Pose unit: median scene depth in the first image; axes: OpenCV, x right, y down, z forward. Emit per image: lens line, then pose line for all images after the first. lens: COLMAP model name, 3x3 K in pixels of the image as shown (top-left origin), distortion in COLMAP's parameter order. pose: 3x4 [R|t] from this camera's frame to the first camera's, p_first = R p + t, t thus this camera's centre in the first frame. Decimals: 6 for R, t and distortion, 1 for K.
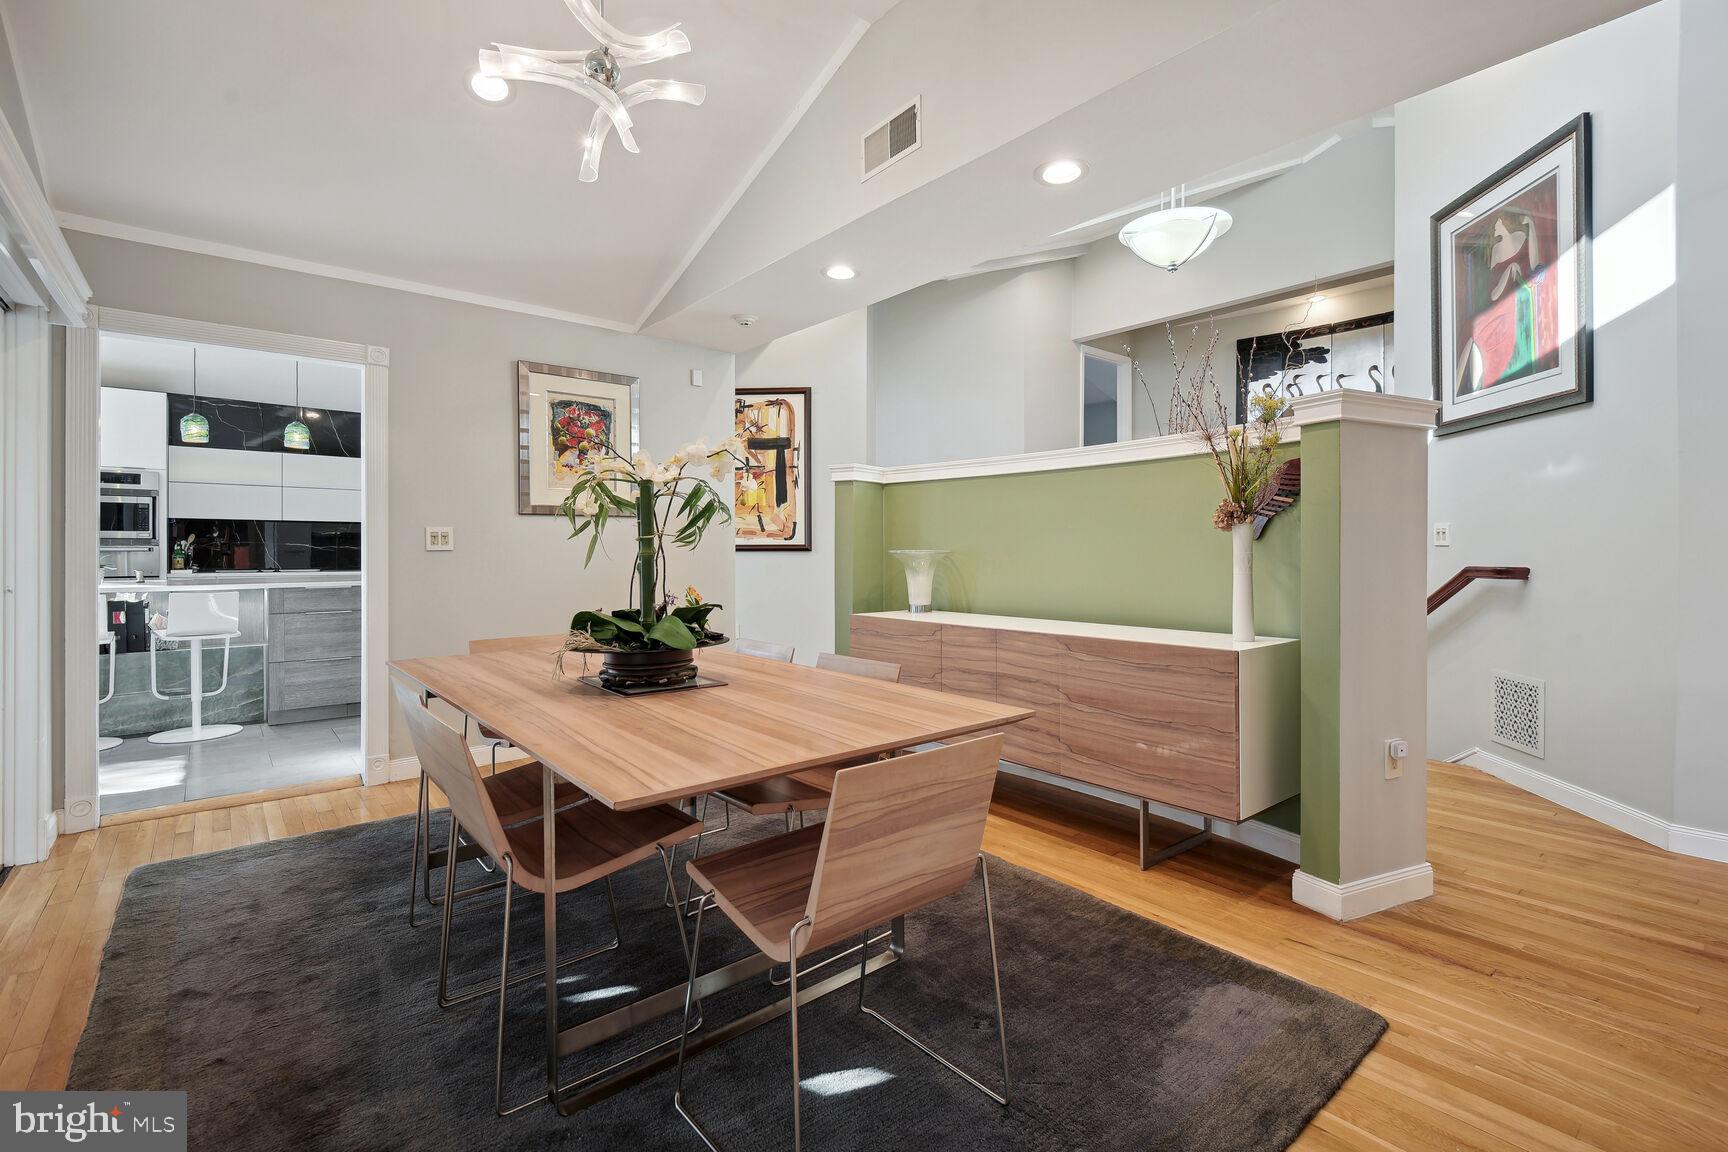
lens RADIAL K [[777.7, 0, 864.9], [0, 777.7, 566.8], [0, 0, 1]] dist [0.004810, -0.003128]
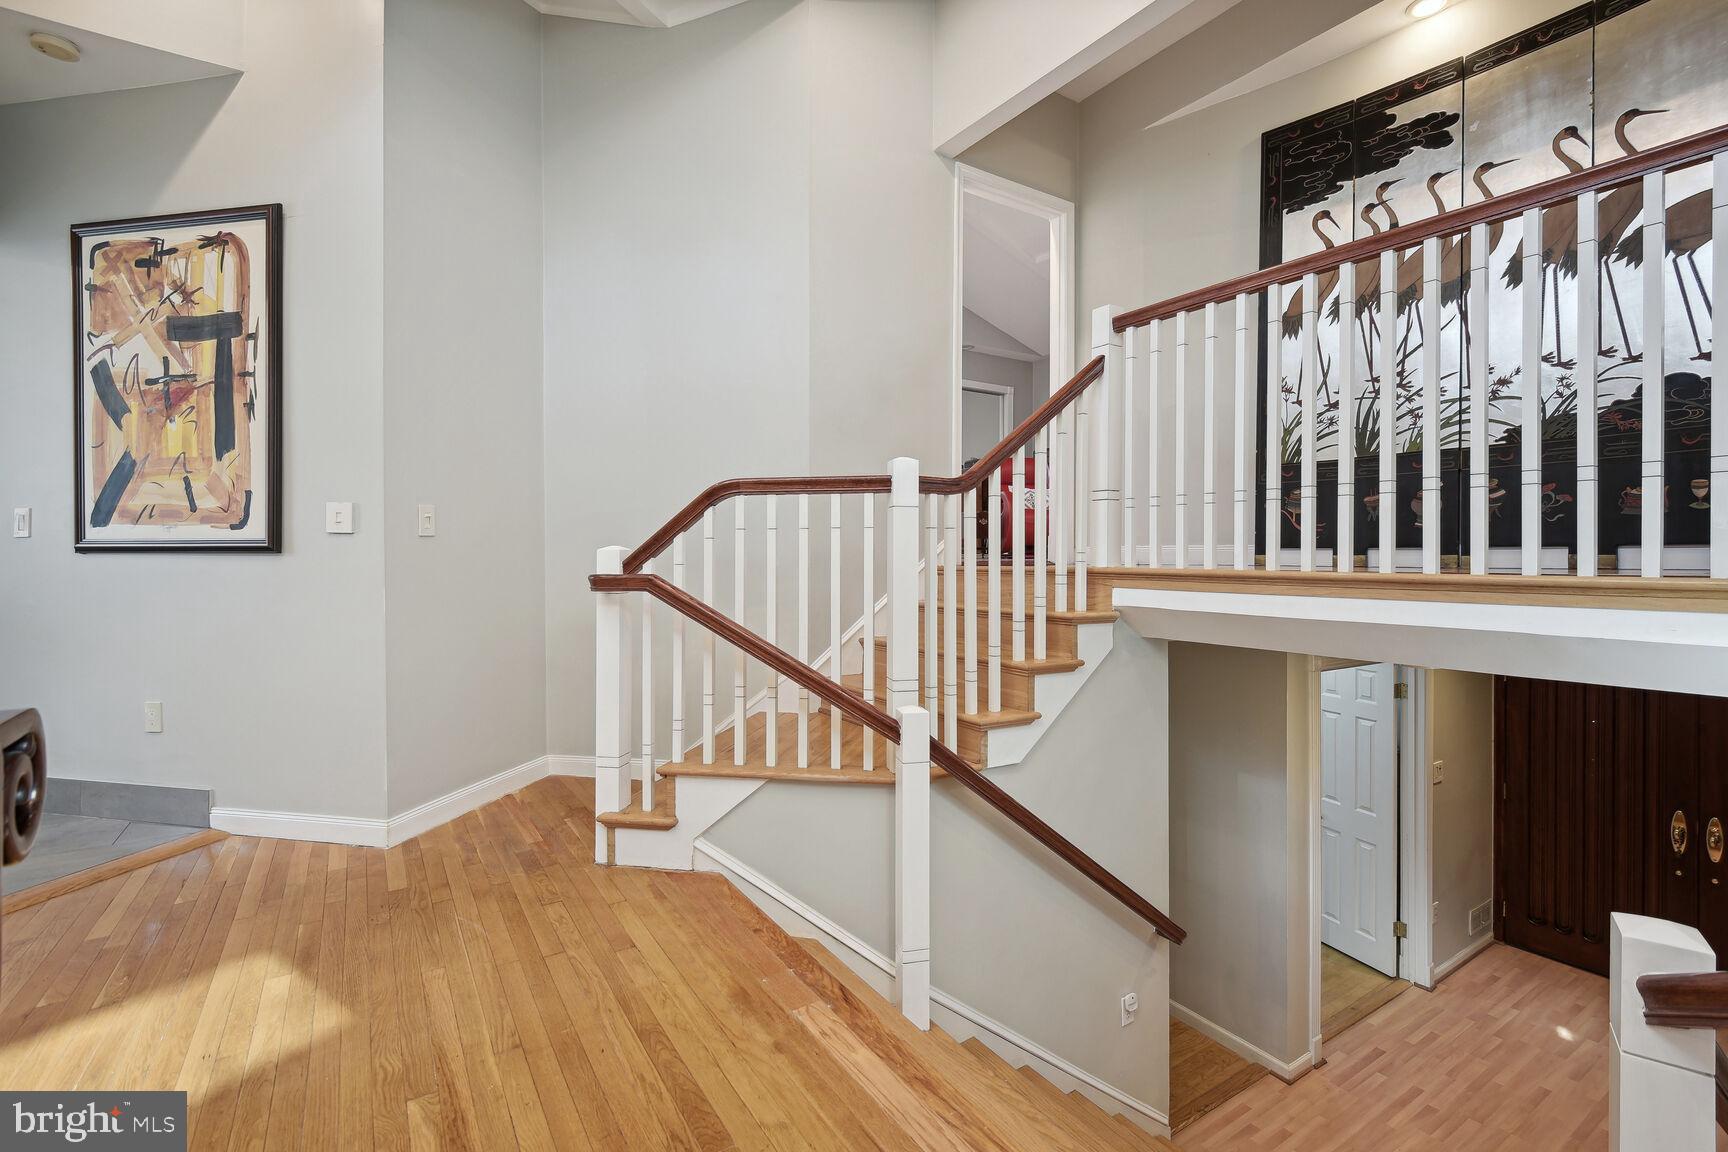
lens RADIAL K [[777.7, 0, 866.7], [0, 777.7, 568.0], [0, 0, 1]] dist [0.004810, -0.003128]
pose [[0.995133, -0.000967, -0.098540, 0.327063], [0.000709, 0.999996, -0.002653, -0.009354], [0.098542, 0.002571, 0.995130, 0.565805]]
